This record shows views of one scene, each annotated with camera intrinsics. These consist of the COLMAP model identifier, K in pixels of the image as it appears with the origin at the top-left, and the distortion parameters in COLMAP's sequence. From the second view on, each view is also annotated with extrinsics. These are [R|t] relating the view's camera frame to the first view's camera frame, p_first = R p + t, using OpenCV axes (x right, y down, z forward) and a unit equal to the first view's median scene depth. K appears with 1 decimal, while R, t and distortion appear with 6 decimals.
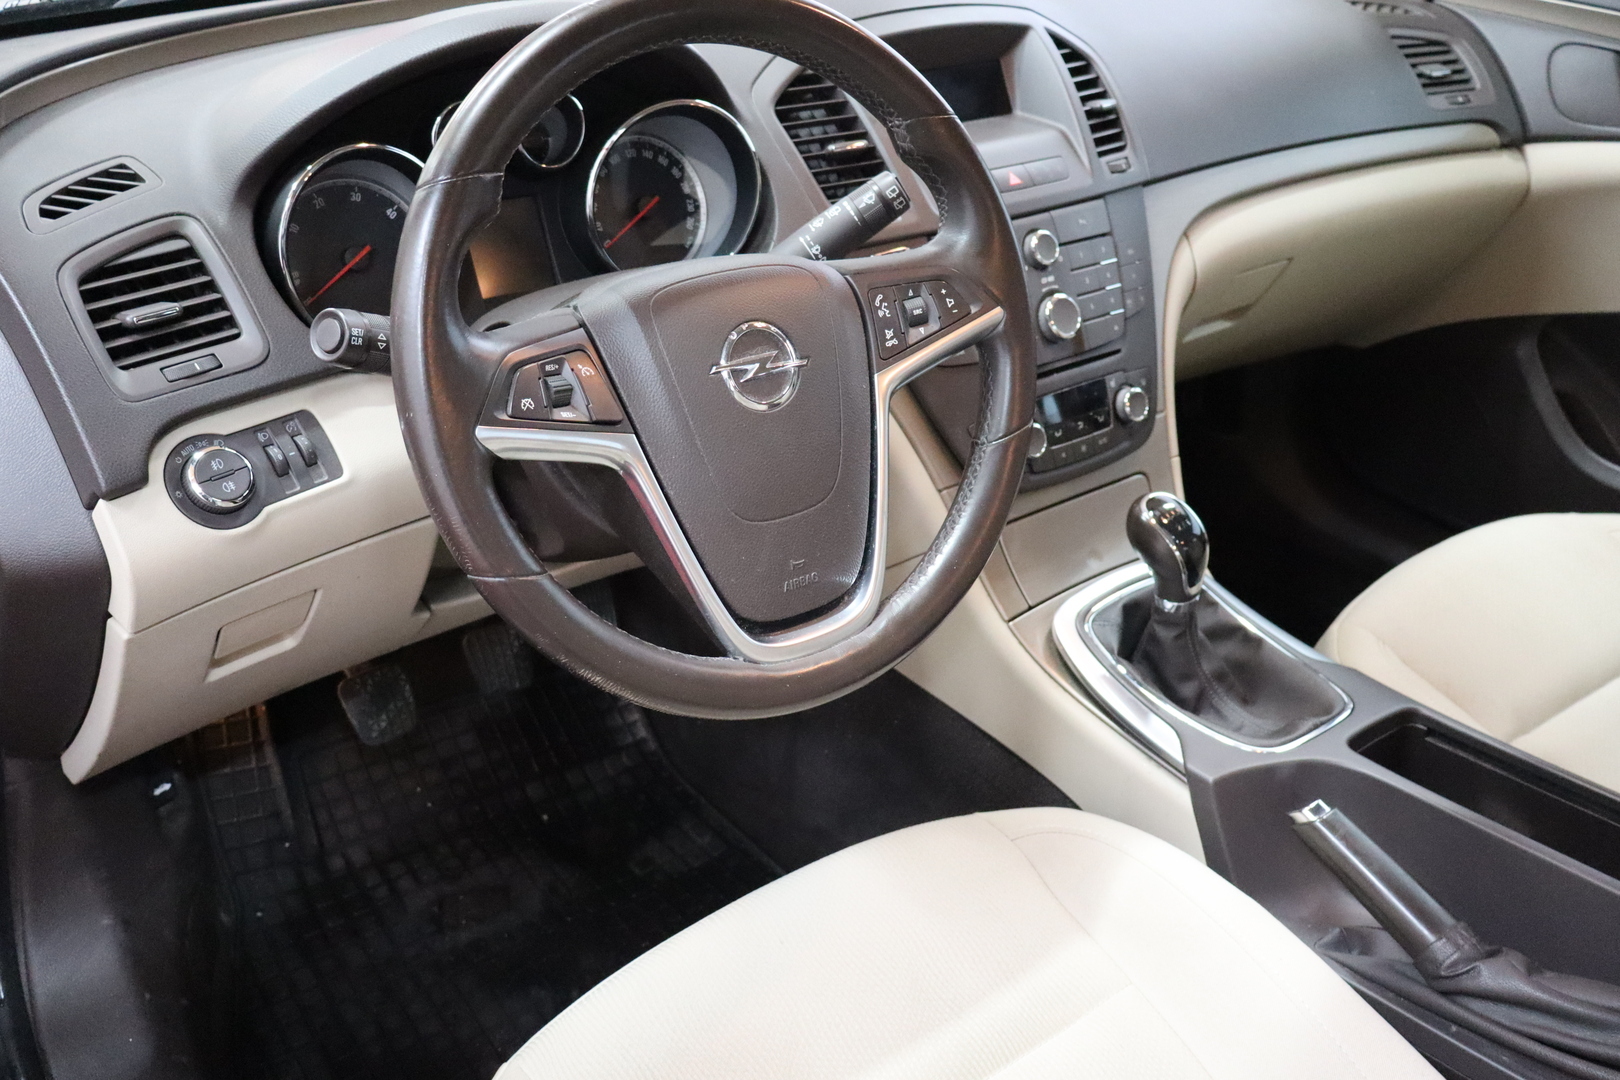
lens RADIAL K [[1385.5, 0, 812.2], [0, 1385.5, 541.3], [0, 0, 1]] dist [0.015118, 0.022146]
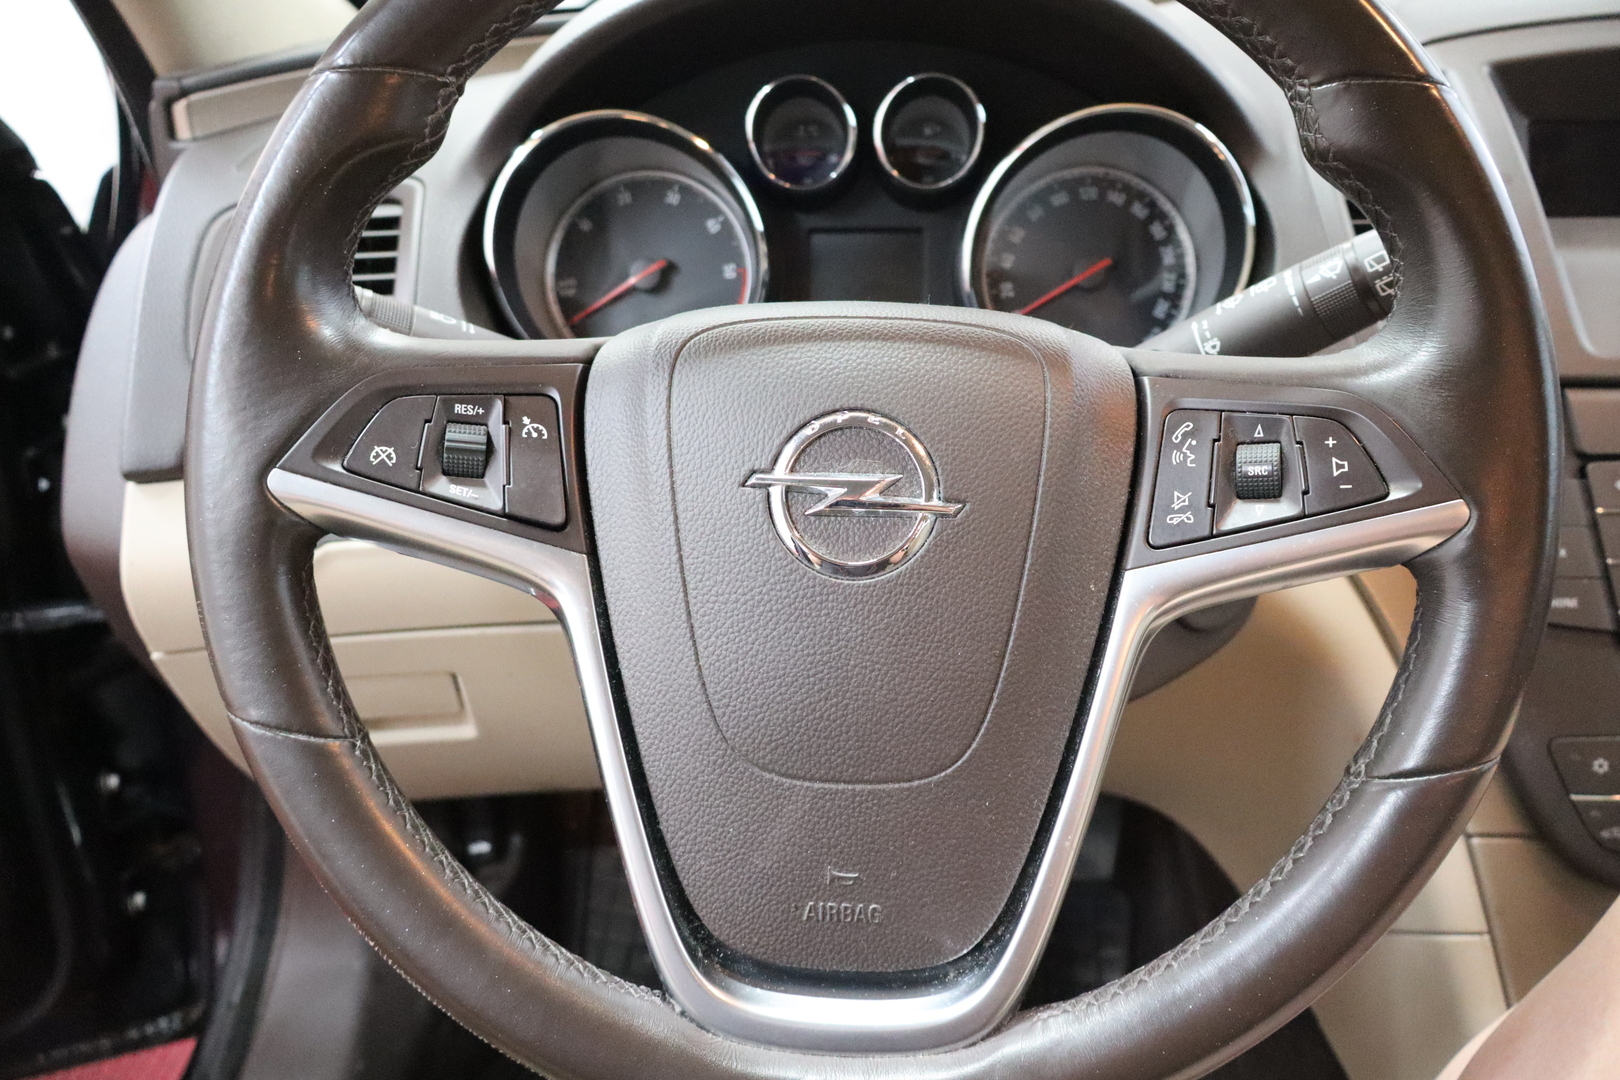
lens RADIAL K [[1364.8, 0, 807.6], [0, 1364.8, 544.5], [0, 0, 1]] dist [0.011686, 0.003944]
pose [[0.781794, 0.229192, -0.579887, 0.214397], [-0.286154, 0.958157, -0.007091, -0.083034], [0.553998, 0.171481, 0.814666, 0.474202]]
